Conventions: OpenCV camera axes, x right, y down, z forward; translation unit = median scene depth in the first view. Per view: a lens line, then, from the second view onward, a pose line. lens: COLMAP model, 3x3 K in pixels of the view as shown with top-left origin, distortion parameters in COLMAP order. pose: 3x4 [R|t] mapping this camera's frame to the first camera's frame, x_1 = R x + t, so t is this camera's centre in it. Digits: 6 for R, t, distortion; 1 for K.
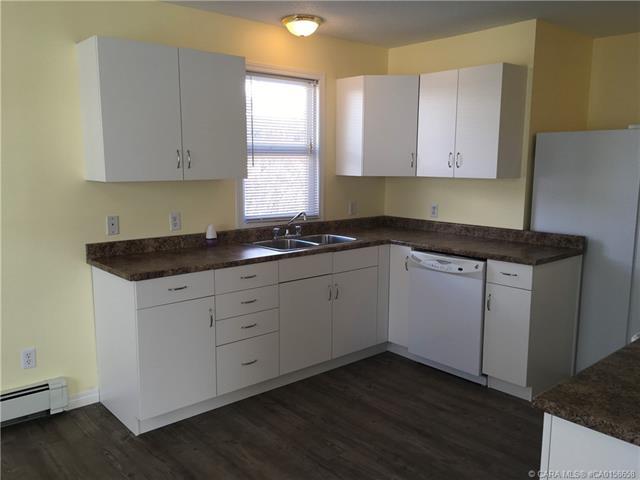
lens RADIAL K [[543.0, 0, 321.8], [0, 543.0, 237.7], [0, 0, 1]] dist [0.070772, -0.090952]
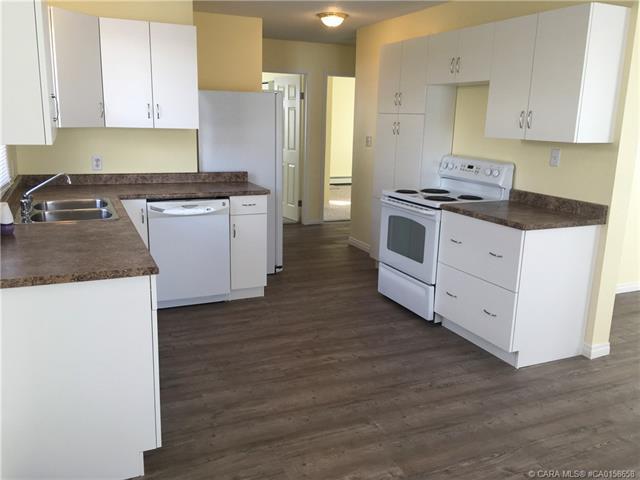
lens RADIAL K [[543.0, 0, 321.8], [0, 543.0, 237.7], [0, 0, 1]] dist [0.070772, -0.090952]
pose [[0.291243, -0.203862, 0.934675, -0.731838], [0.112064, 0.977574, 0.178300, -0.059233], [-0.950063, 0.052815, 0.307557, 0.405729]]
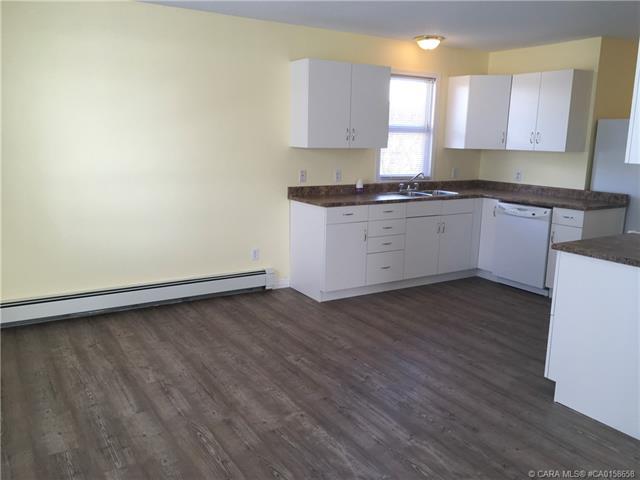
lens RADIAL K [[543.0, 0, 321.8], [0, 543.0, 237.7], [0, 0, 1]] dist [0.070772, -0.090952]
pose [[0.987935, 0.046036, -0.147869, -0.077555], [-0.039857, 0.998215, 0.044478, 0.074019], [0.149653, -0.038048, 0.988006, -0.490315]]
